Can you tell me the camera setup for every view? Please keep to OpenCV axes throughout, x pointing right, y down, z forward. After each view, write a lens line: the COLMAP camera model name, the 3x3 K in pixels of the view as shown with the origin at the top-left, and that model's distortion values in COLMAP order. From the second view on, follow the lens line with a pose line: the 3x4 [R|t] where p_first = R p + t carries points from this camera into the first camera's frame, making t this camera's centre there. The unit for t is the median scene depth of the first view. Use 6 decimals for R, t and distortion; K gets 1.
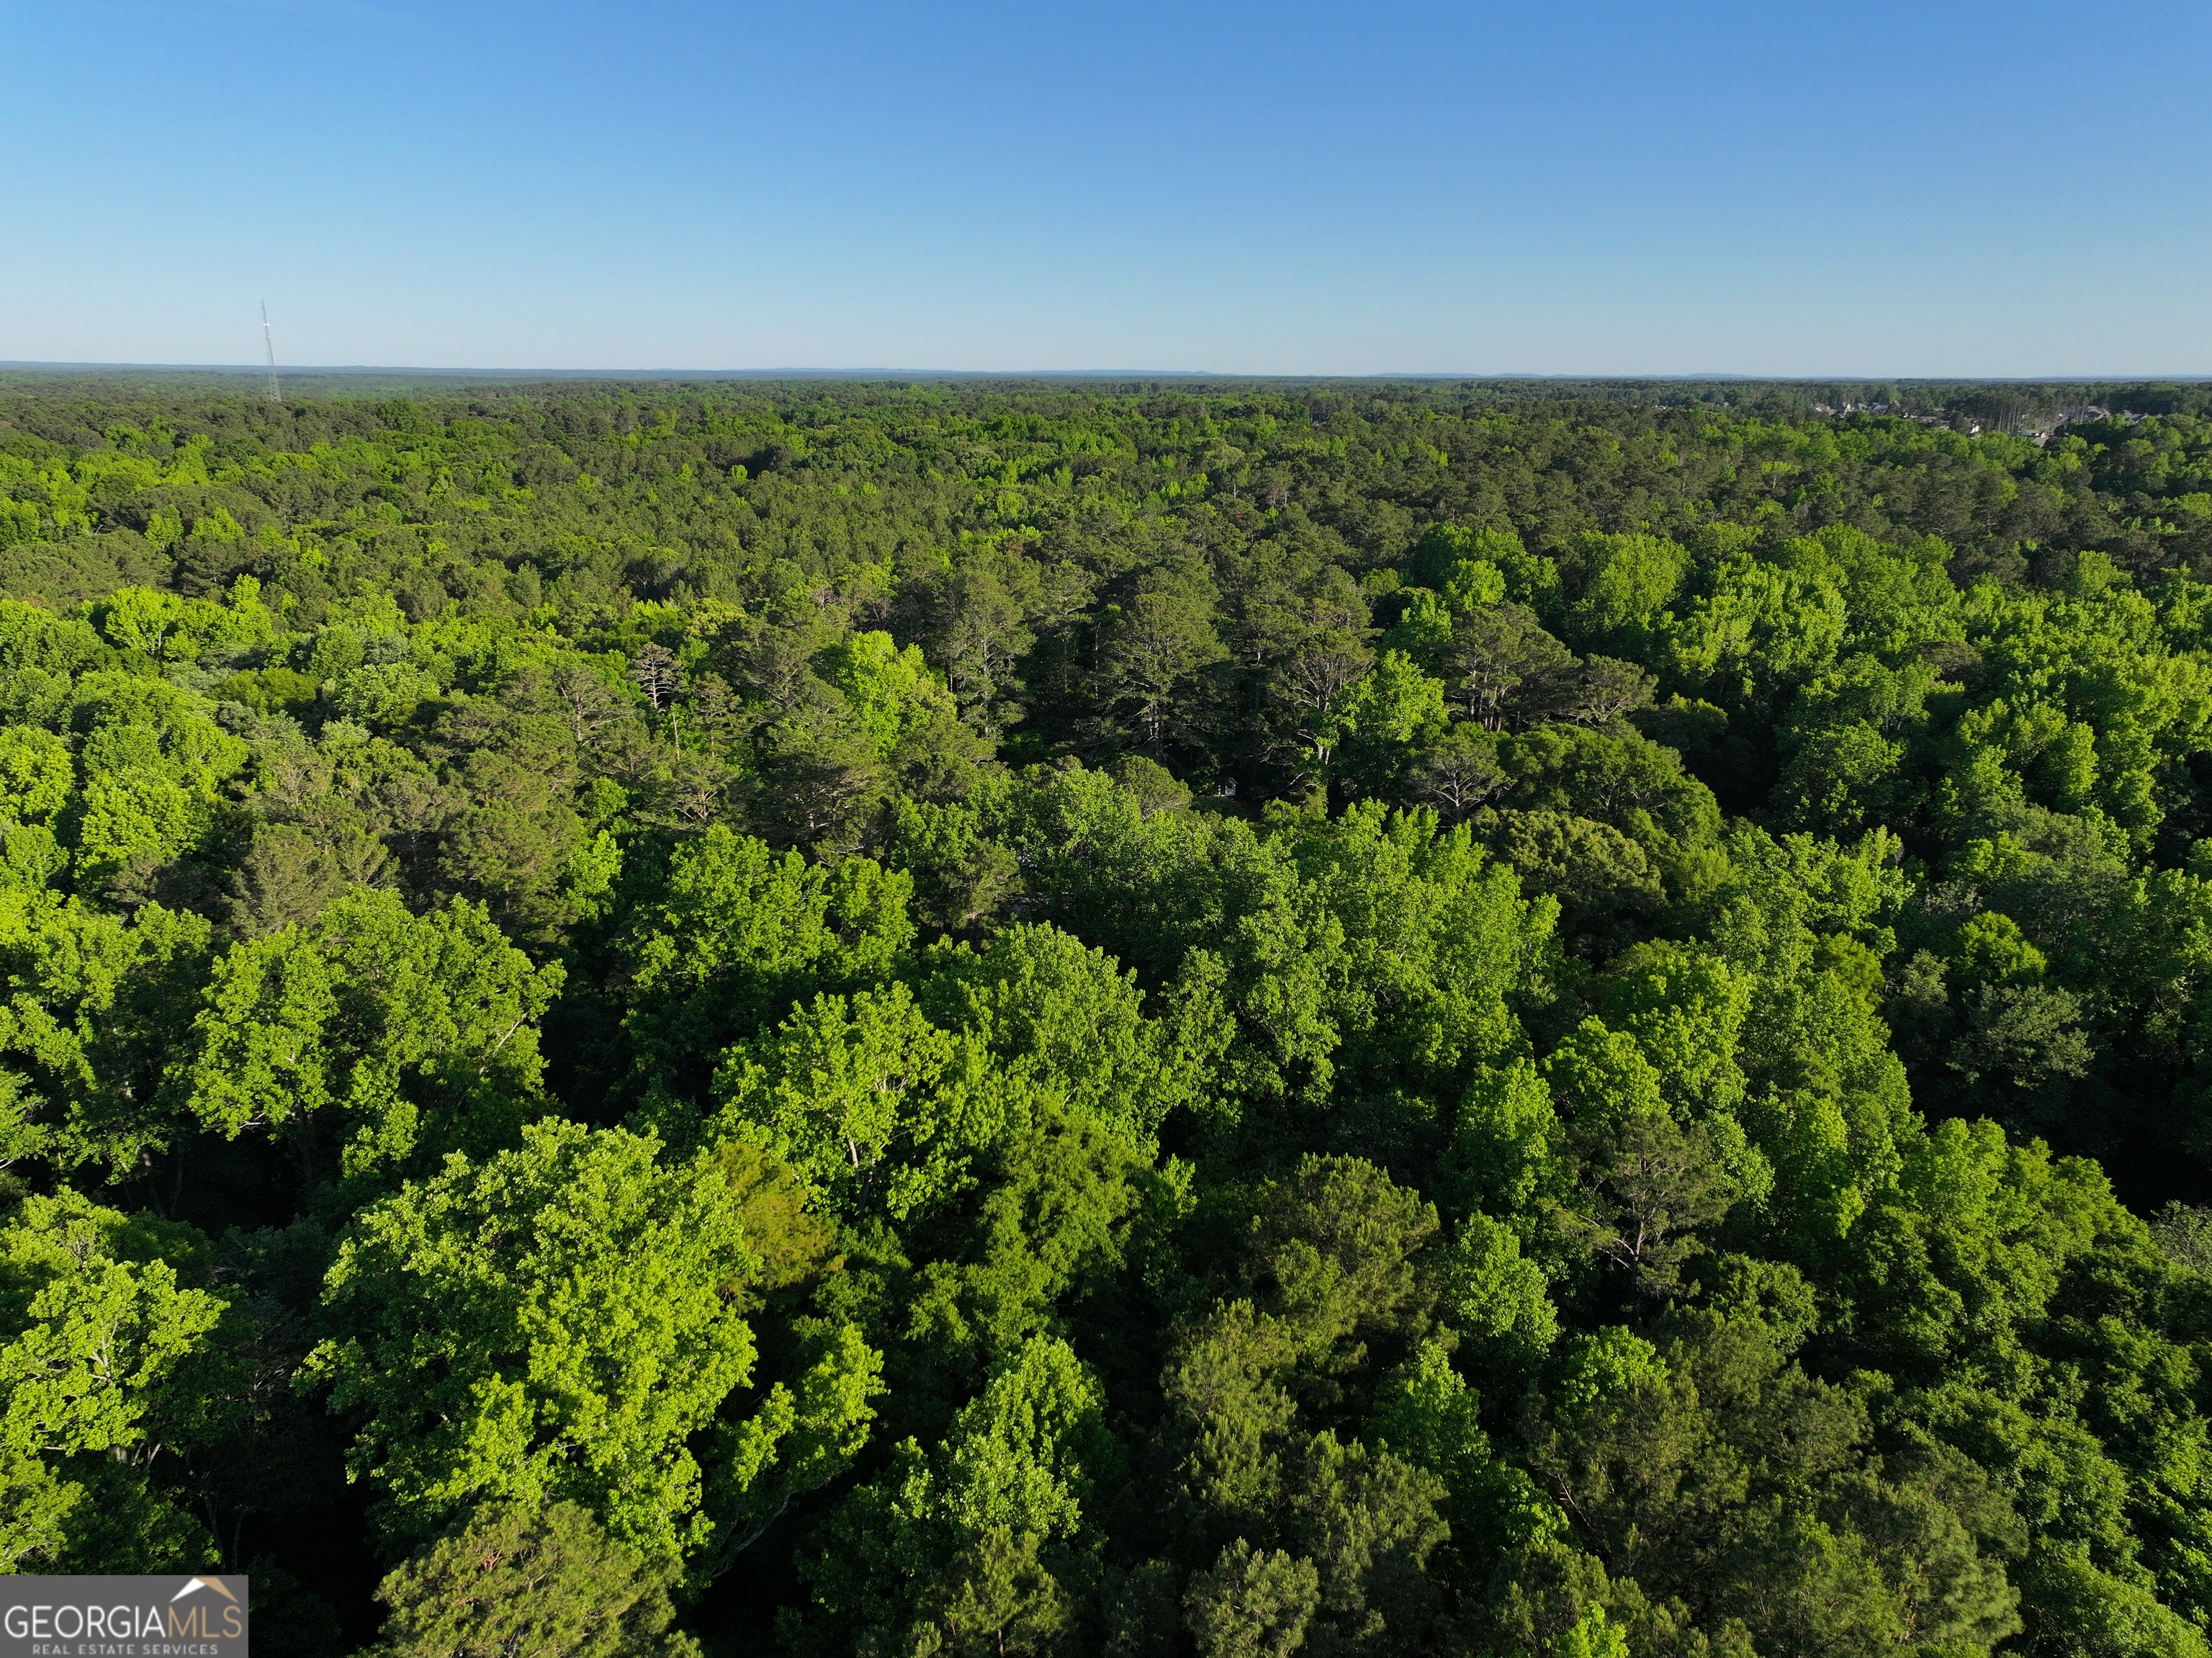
lens RADIAL K [[1552.3, 0, 1101.8], [0, 1552.3, 832.4], [0, 0, 1]] dist [-0.004118, 0.020713]
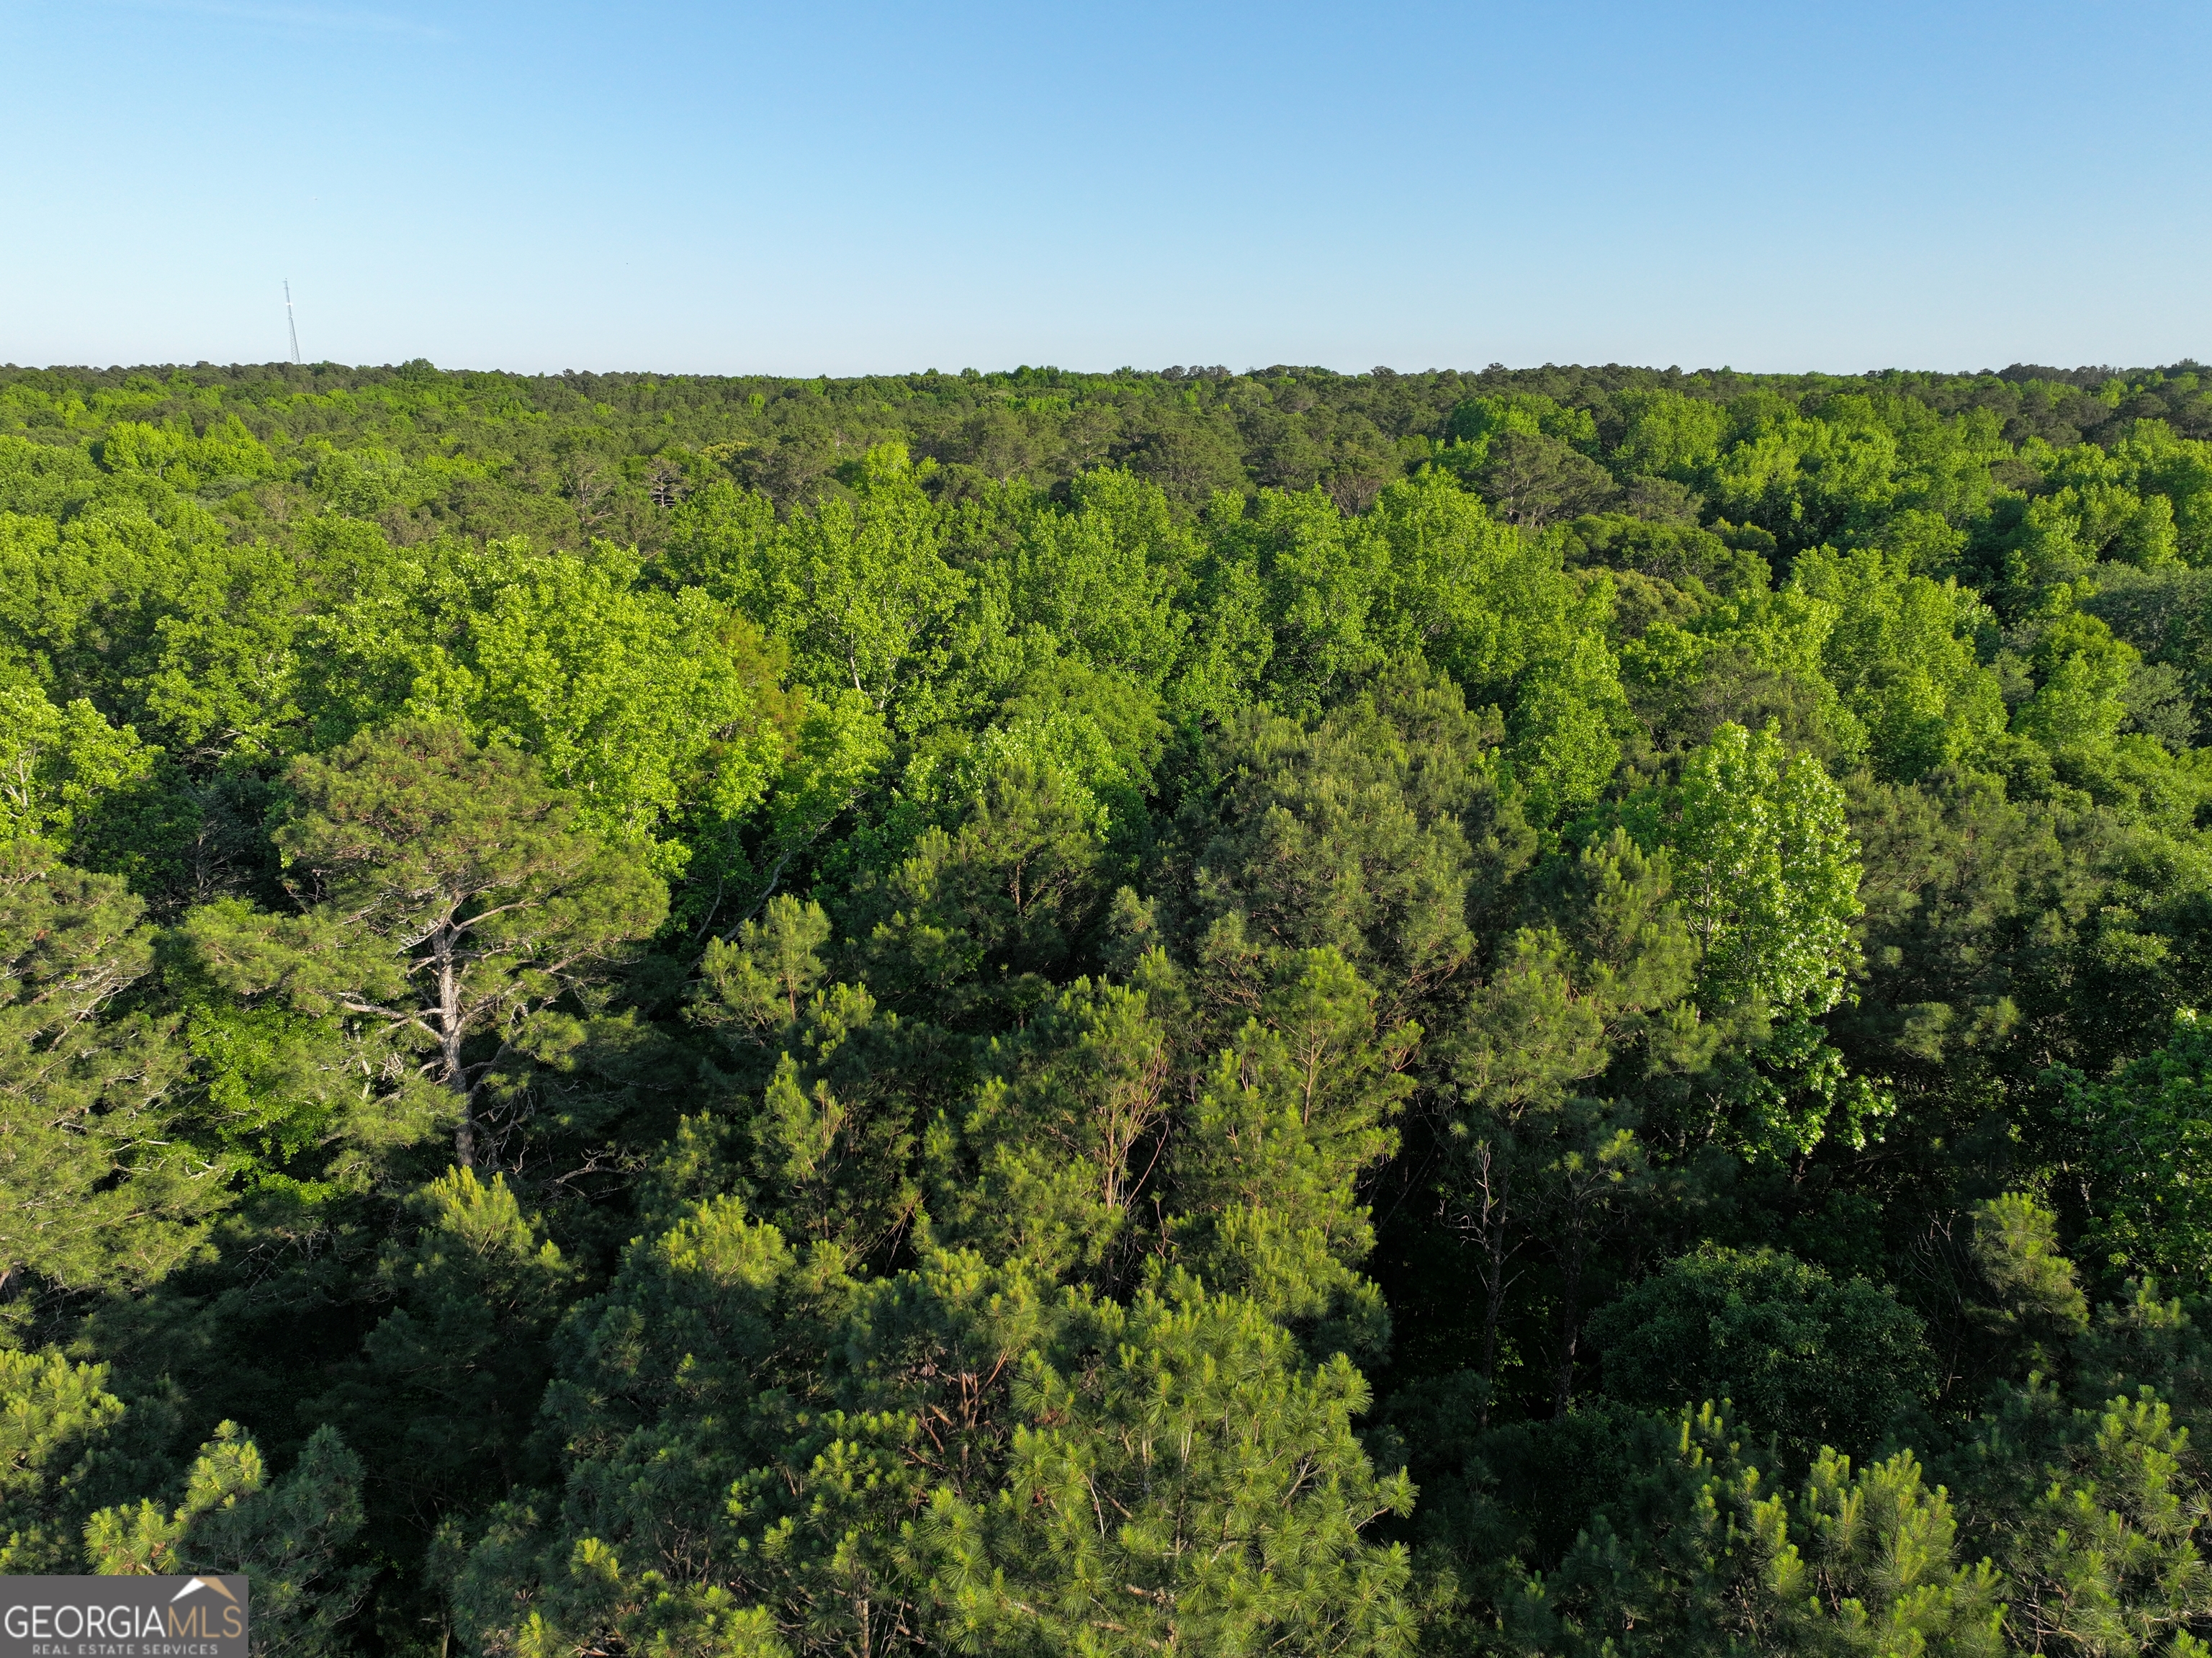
lens RADIAL K [[1552.3, 0, 1101.0], [0, 1552.3, 836.2], [0, 0, 1]] dist [-0.004118, 0.020713]
pose [[0.999918, 0.003582, -0.012277, -0.002300], [-0.003665, 0.999970, -0.006755, 0.119376], [0.012253, 0.006799, 0.999902, 0.035795]]
